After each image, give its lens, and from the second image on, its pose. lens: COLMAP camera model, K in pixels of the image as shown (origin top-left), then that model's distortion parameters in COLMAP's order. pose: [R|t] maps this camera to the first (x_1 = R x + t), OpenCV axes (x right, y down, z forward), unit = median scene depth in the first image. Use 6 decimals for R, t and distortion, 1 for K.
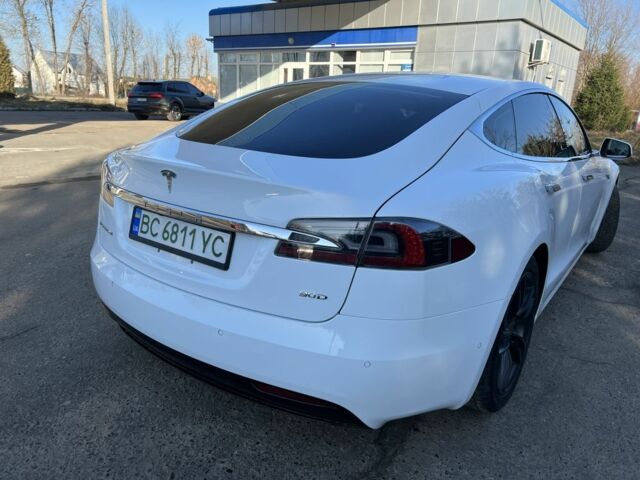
lens RADIAL K [[490.8, 0, 320.0], [0, 490.8, 240.0], [0, 0, 1]] dist [0.017467, 0.008151]
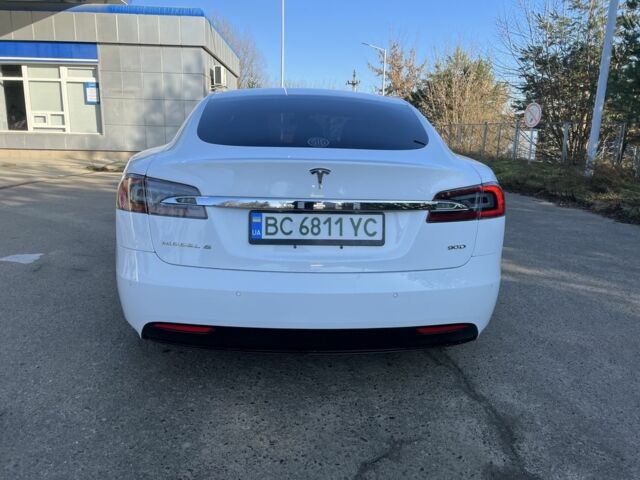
lens RADIAL K [[496.9, 0, 320.0], [0, 496.9, 240.0], [0, 0, 1]] dist [0.059744, -0.067694]
pose [[0.758707, -0.163003, 0.630709, -0.837545], [0.192449, 0.981059, 0.022044, -0.005616], [-0.622356, 0.104654, 0.775706, 0.114361]]
